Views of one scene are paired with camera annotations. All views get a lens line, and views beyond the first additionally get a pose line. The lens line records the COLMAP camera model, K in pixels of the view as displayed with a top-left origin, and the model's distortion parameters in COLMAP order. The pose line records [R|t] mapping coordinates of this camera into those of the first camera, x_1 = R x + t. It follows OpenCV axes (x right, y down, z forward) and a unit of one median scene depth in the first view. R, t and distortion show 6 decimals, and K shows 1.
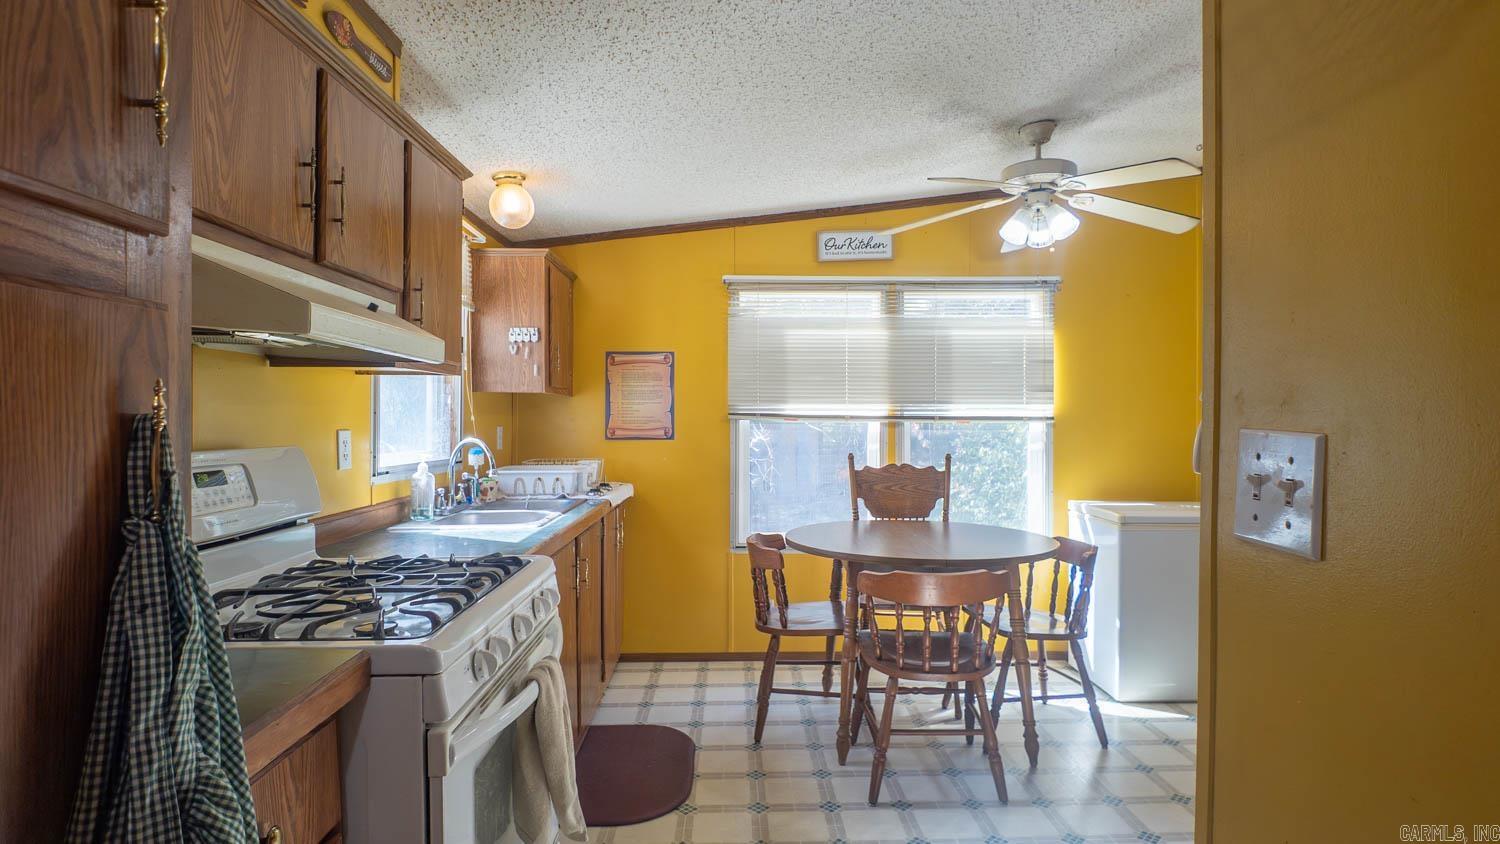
lens RADIAL K [[764.7, 0, 745.7], [0, 764.7, 434.2], [0, 0, 1]] dist [0.001855, -0.017851]
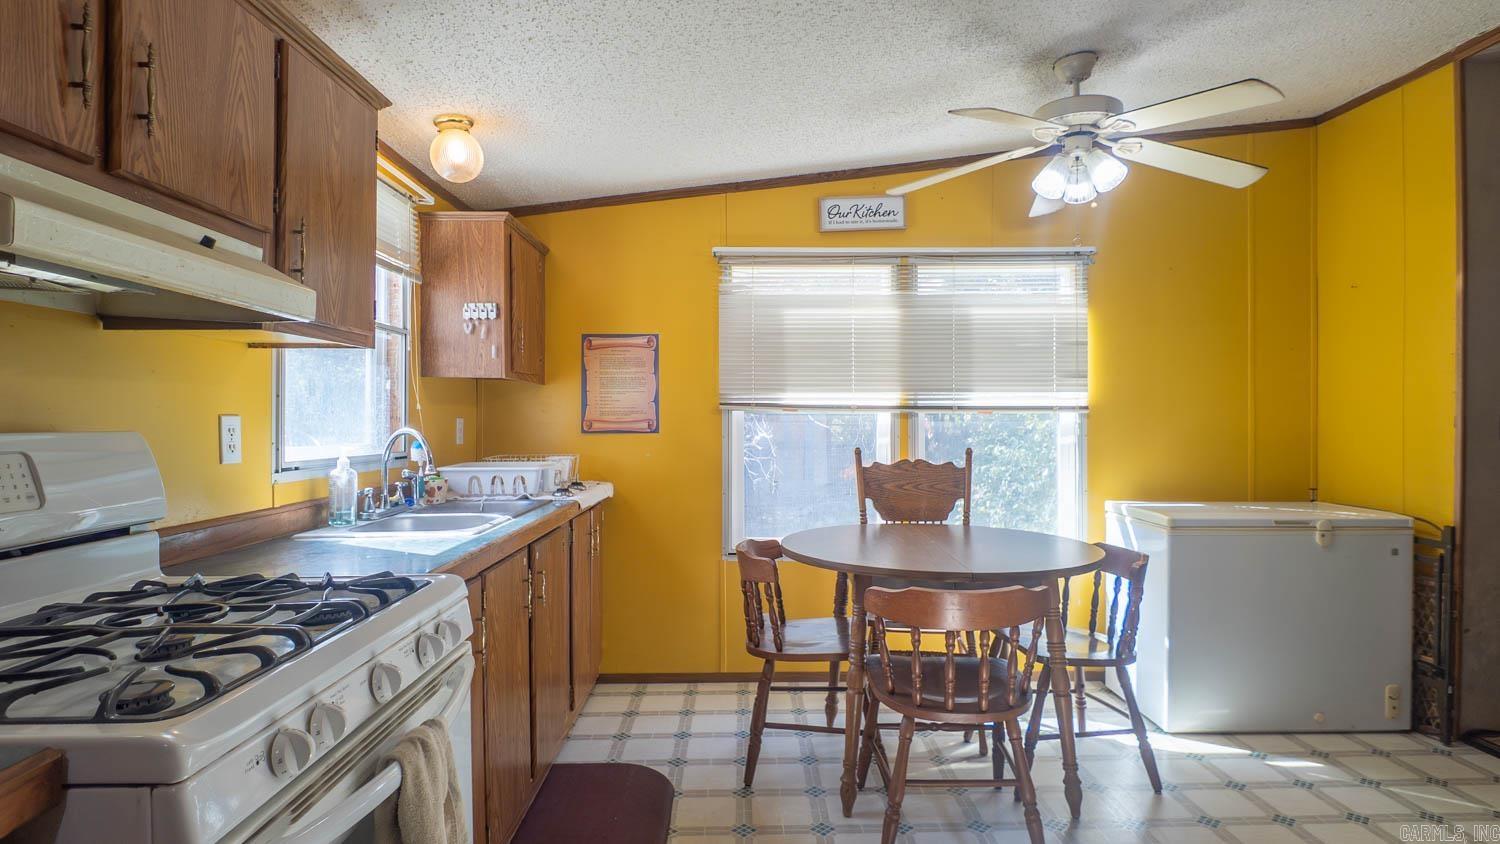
lens RADIAL K [[764.7, 0, 746.2], [0, 764.7, 431.5], [0, 0, 1]] dist [0.001855, -0.017851]
pose [[0.999921, -0.002469, -0.012334, 0.023756], [0.002412, 0.999987, -0.004584, 0.012086], [0.012345, 0.004554, 0.999913, 0.141217]]
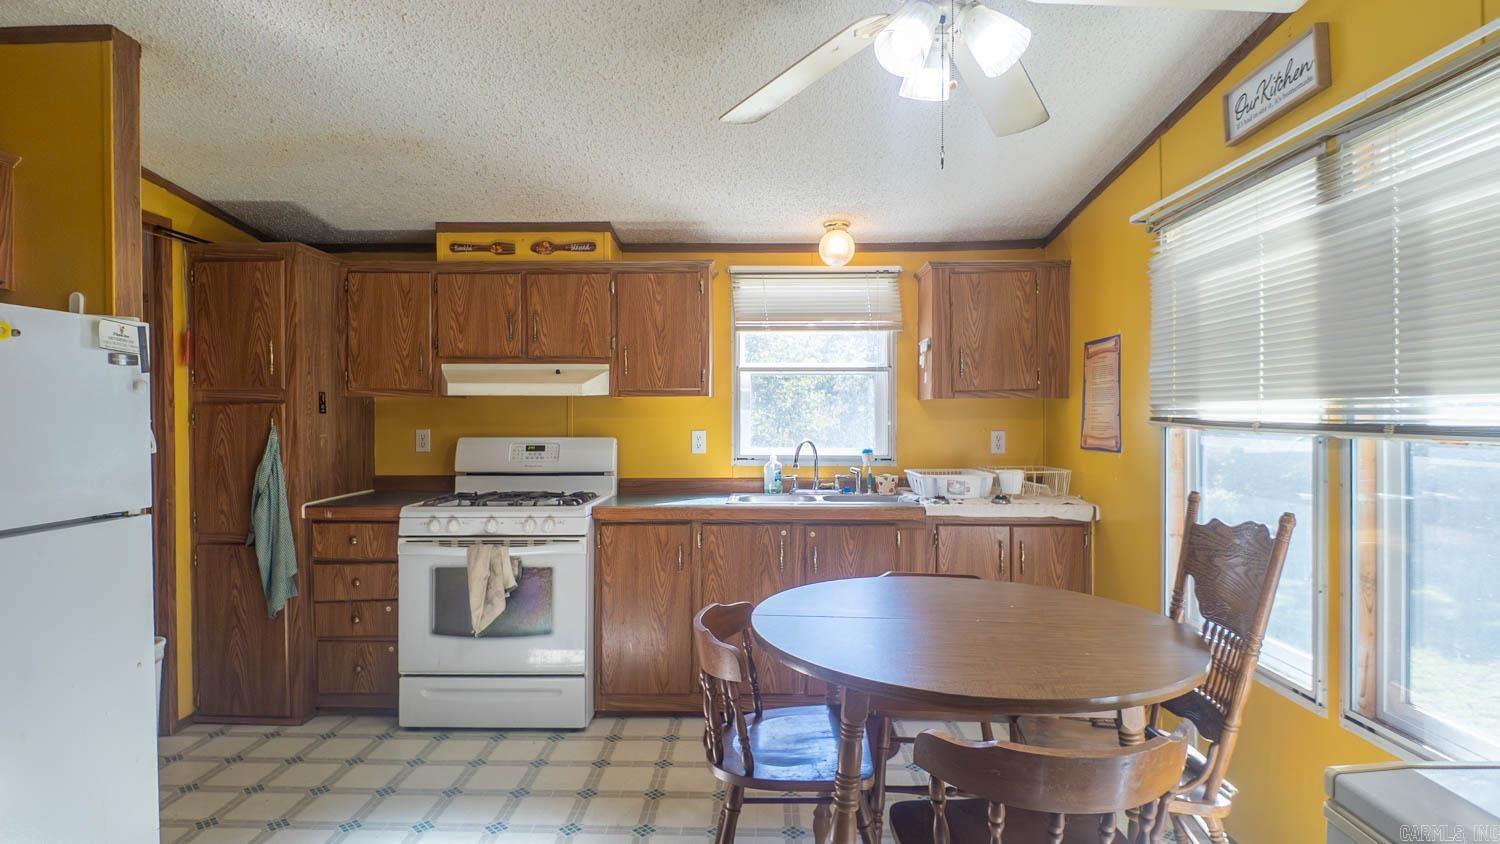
lens RADIAL K [[764.7, 0, 743.6], [0, 764.7, 412.5], [0, 0, 1]] dist [0.001855, -0.017851]
pose [[-0.042458, -0.004736, -0.999087, 0.832052], [-0.019509, 0.999802, -0.003910, -0.027590], [0.998908, 0.019325, -0.042542, 0.839718]]
